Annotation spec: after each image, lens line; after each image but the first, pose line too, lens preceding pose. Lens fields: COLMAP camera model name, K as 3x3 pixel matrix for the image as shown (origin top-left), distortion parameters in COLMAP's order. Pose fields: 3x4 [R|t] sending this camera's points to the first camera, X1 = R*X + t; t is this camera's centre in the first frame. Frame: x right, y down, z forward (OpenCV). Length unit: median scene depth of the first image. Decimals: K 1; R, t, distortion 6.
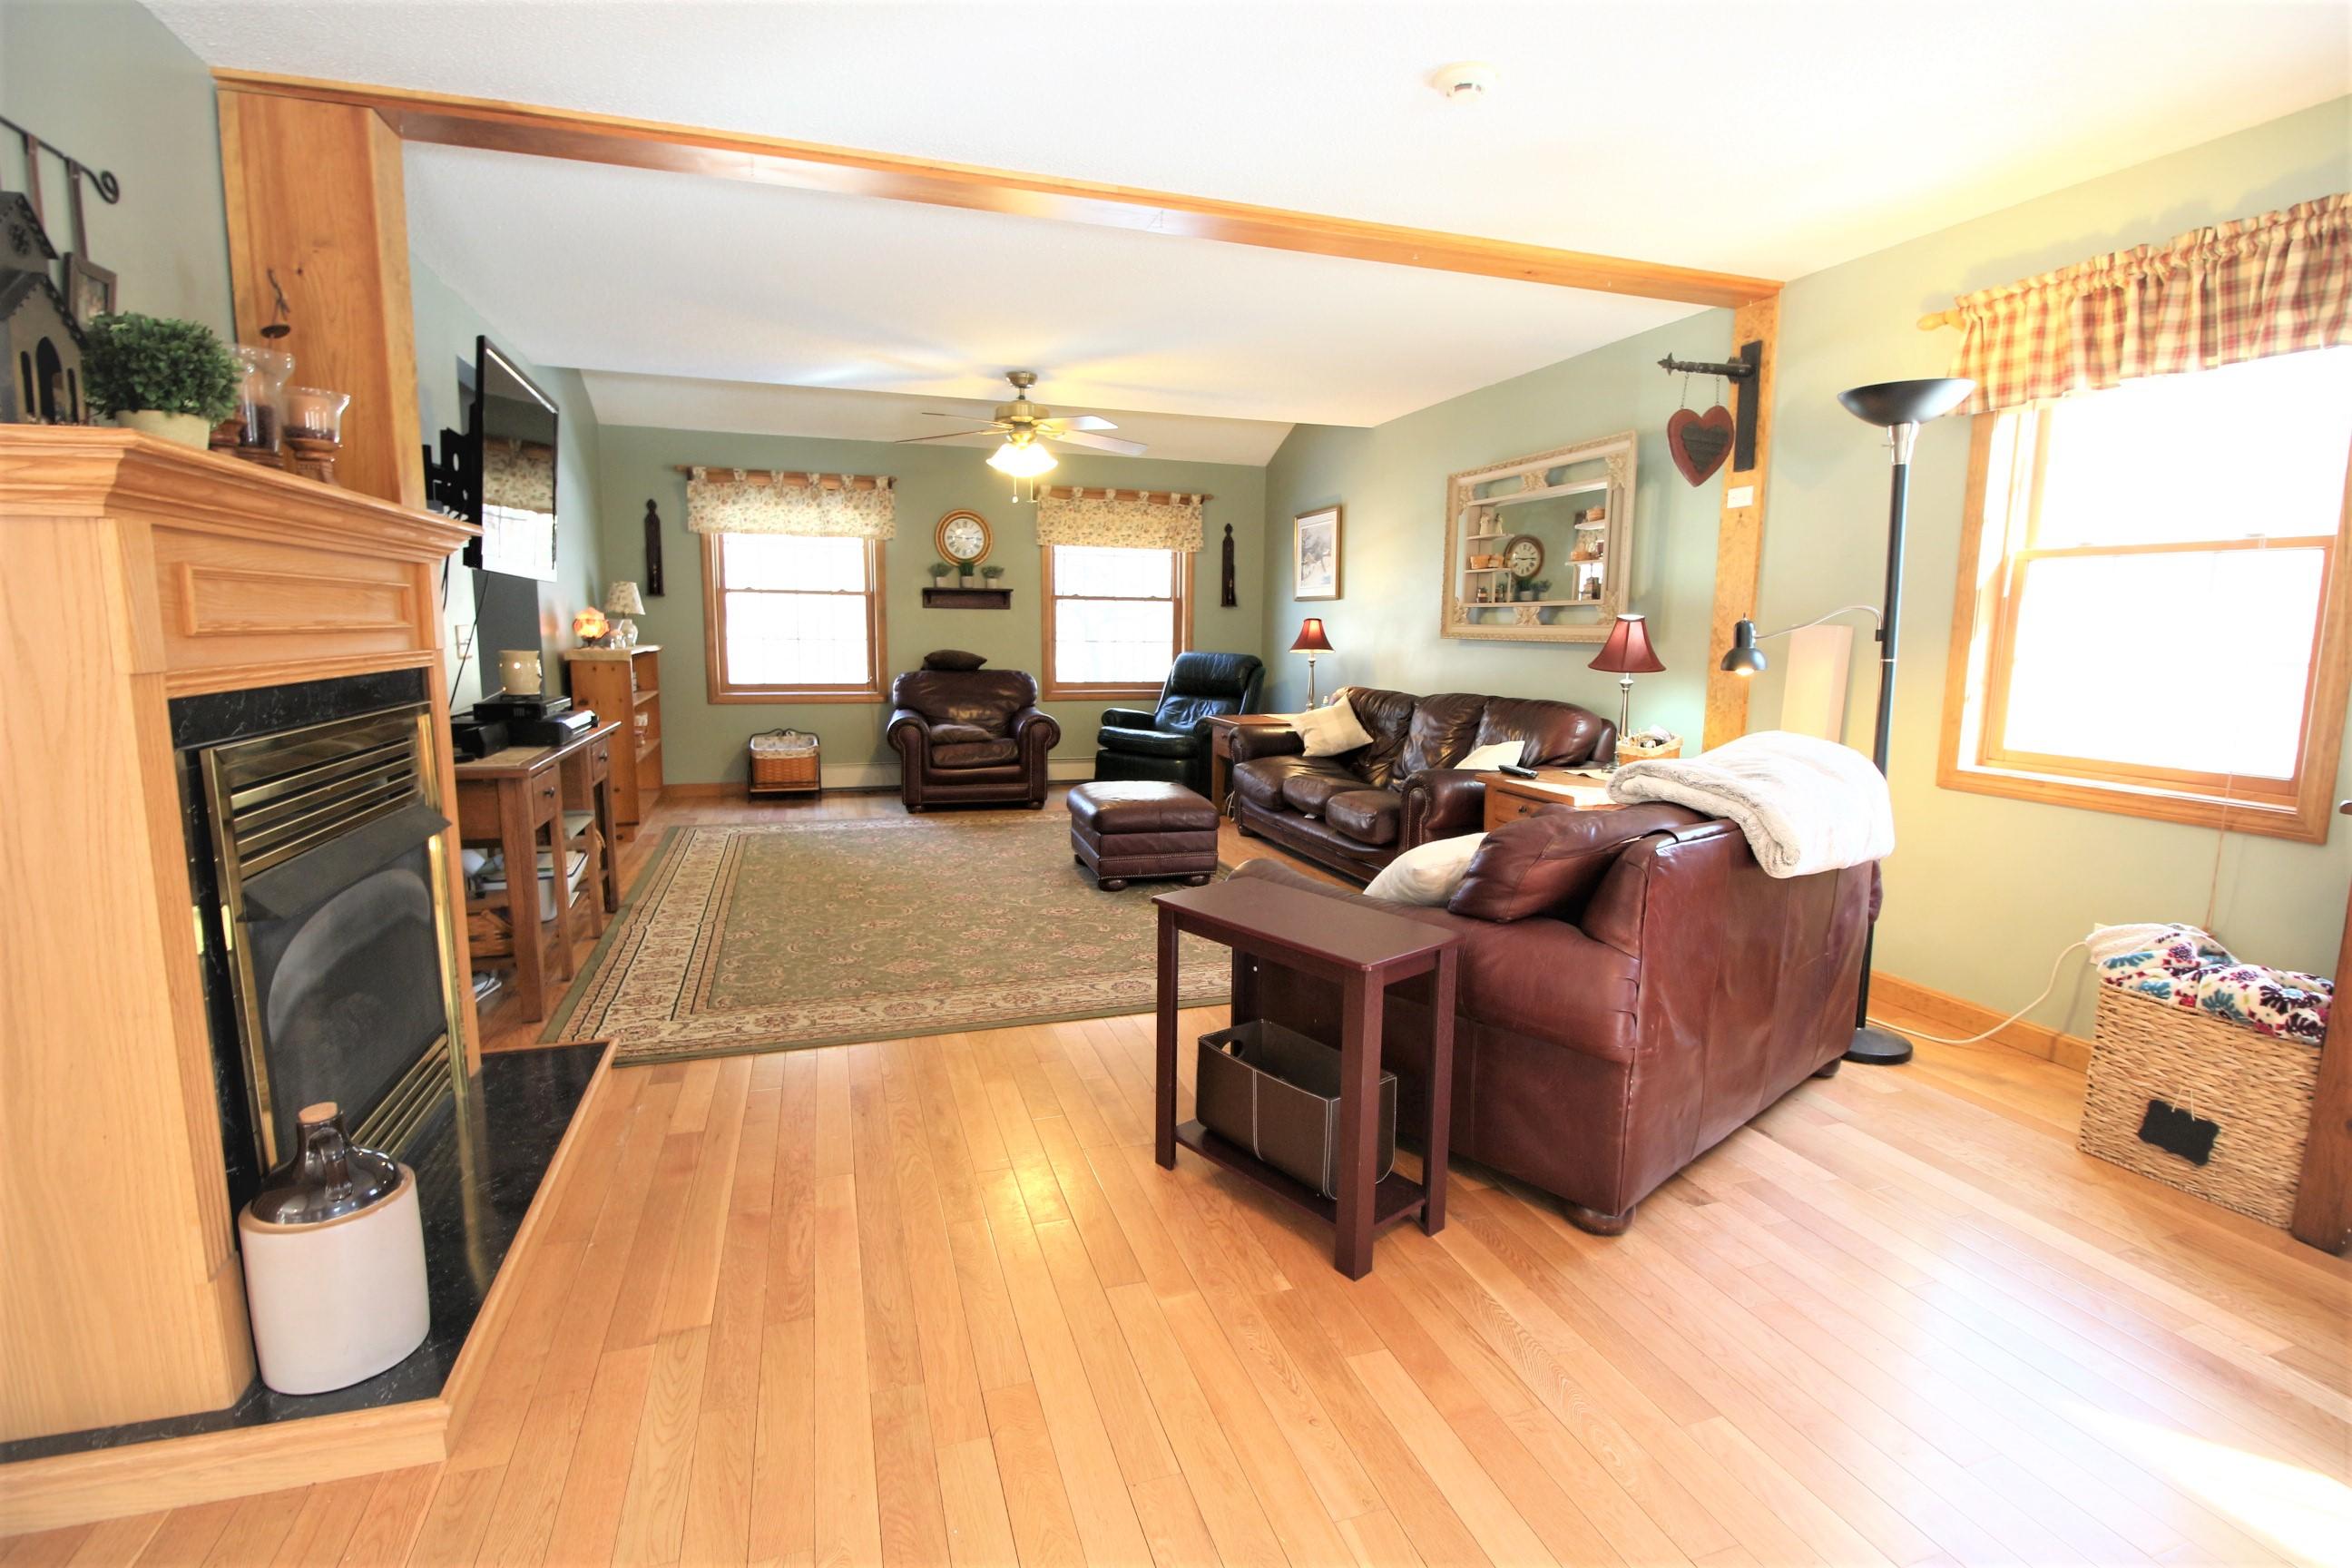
lens RADIAL K [[1091.3, 0, 1177.1], [0, 1091.3, 775.4], [0, 0, 1]] dist [-0.009563, -0.002434]
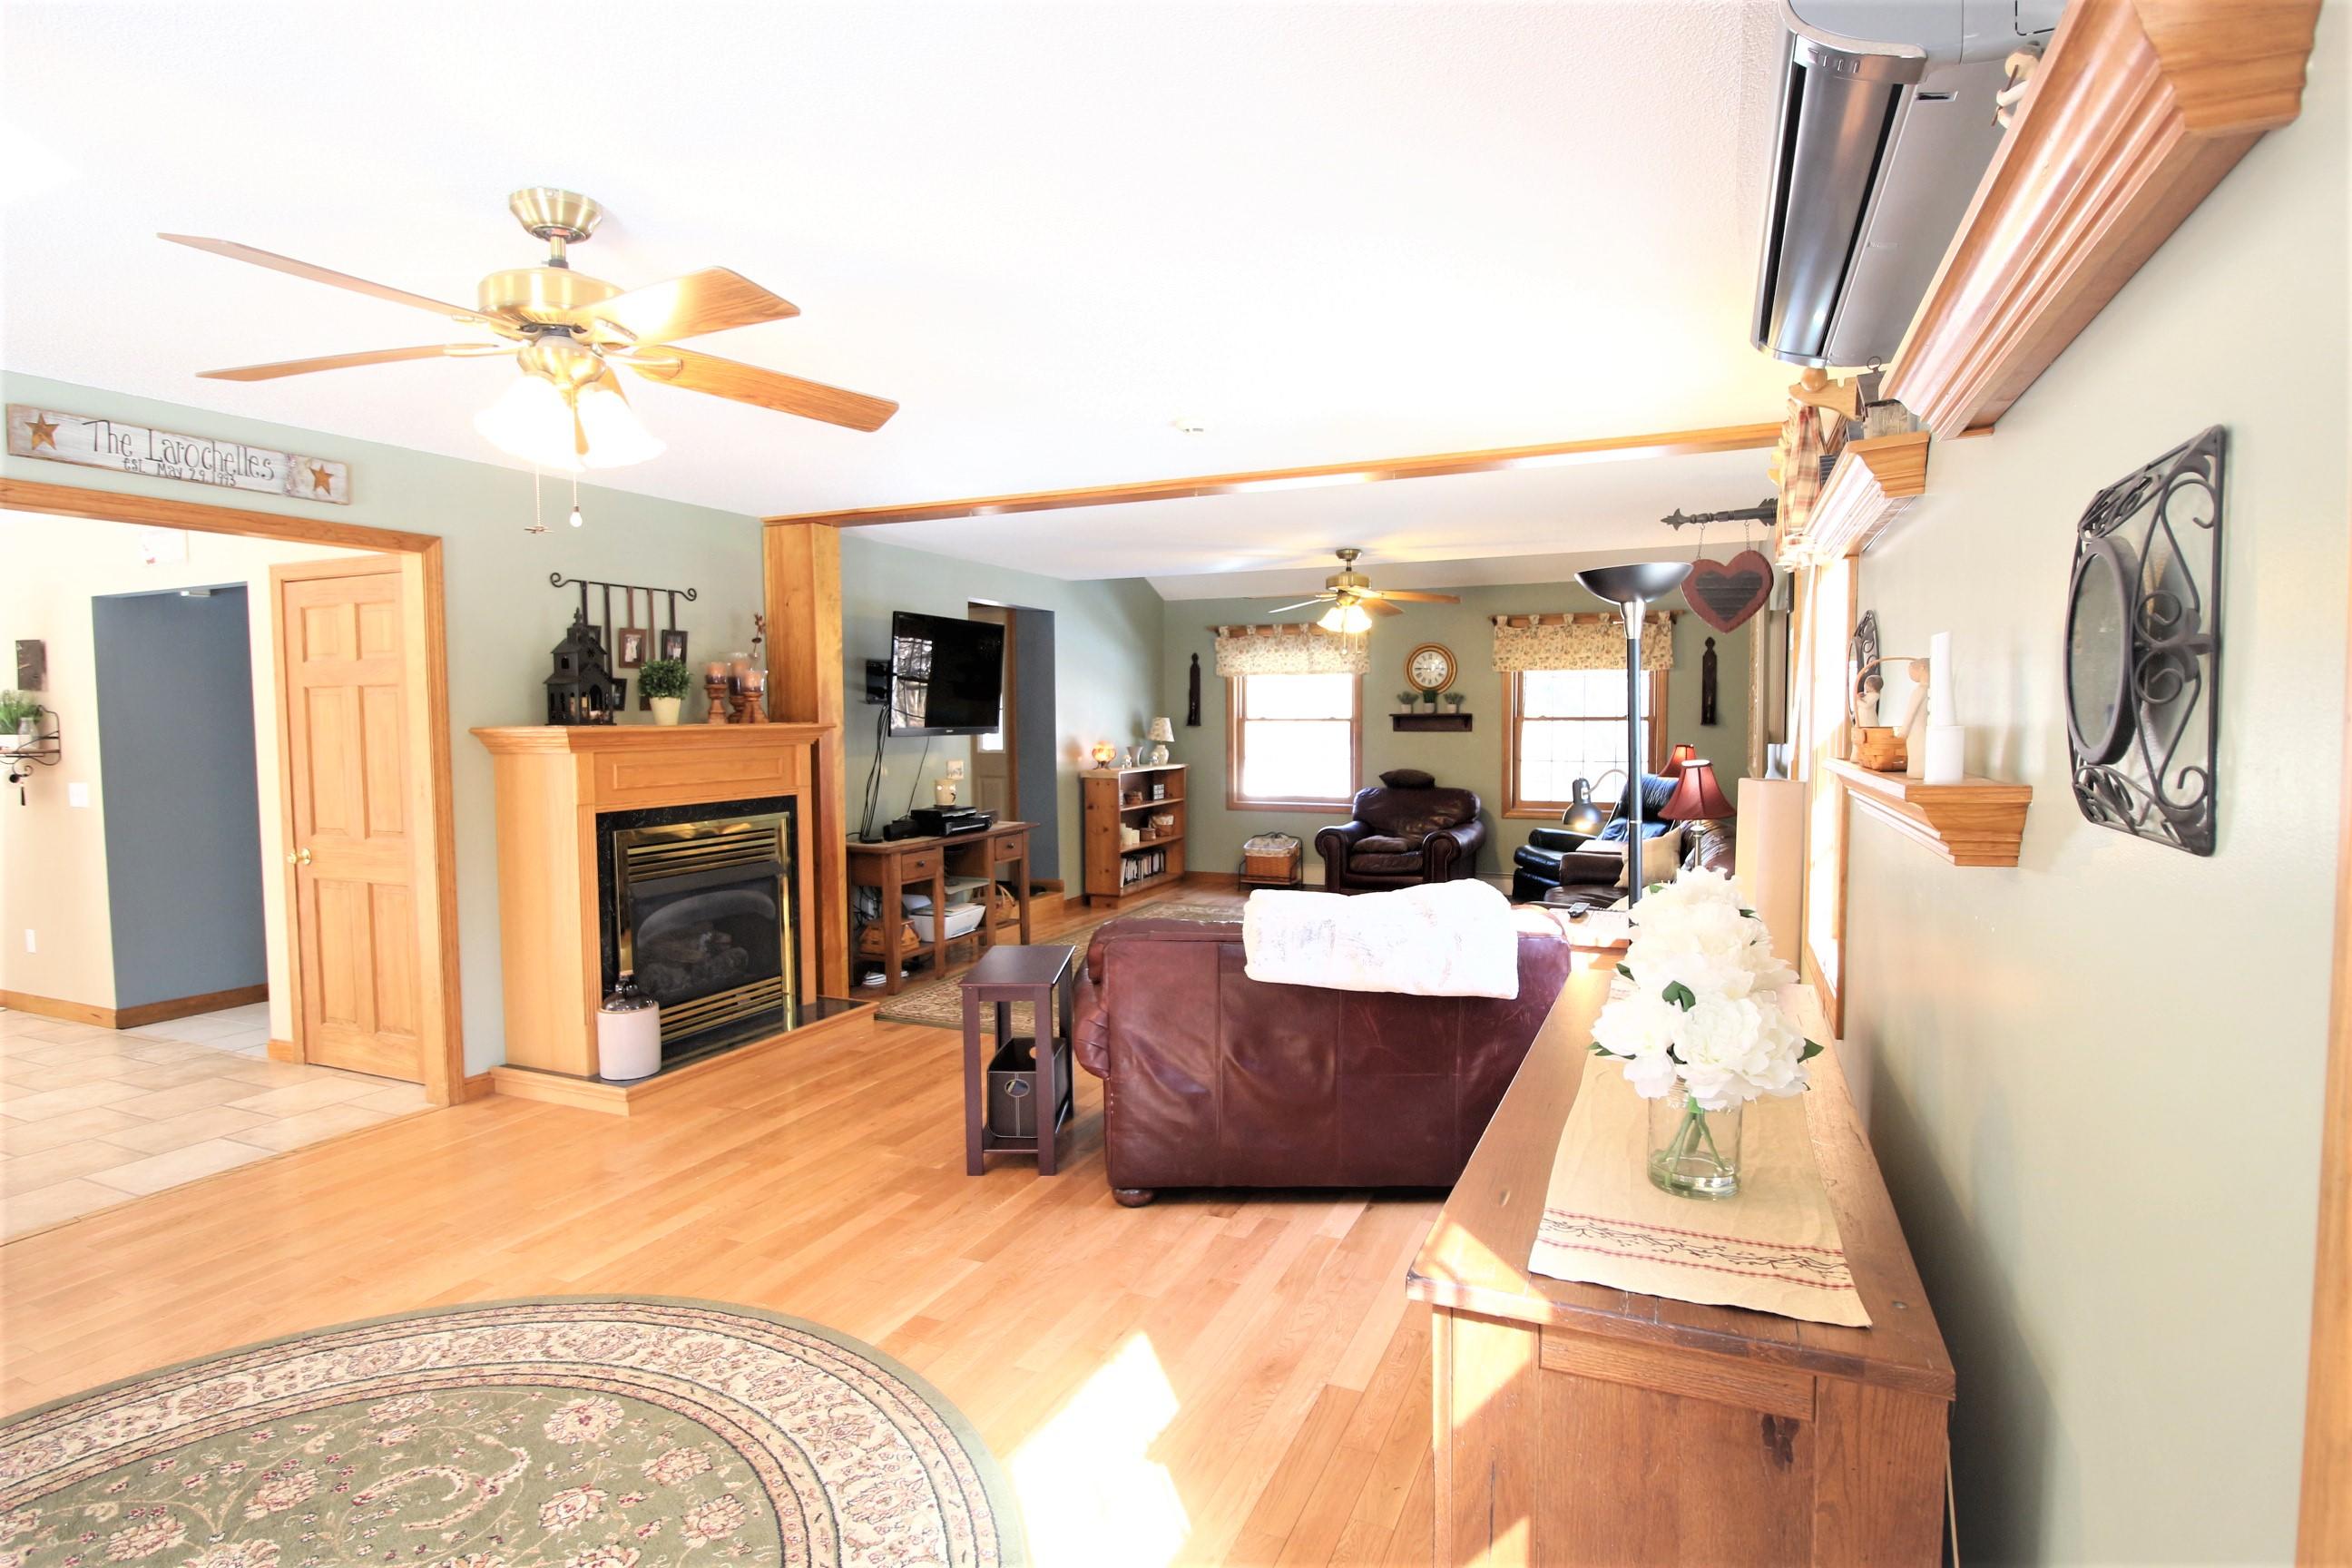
lens RADIAL K [[1194.3, 0, 1182.9], [0, 1194.3, 801.8], [0, 0, 1]] dist [0.022705, 0.000542]
pose [[0.737672, 0.033626, -0.674321, 0.480051], [-0.076714, 0.996465, -0.034231, -0.023731], [0.670787, 0.076981, 0.737644, -0.059881]]
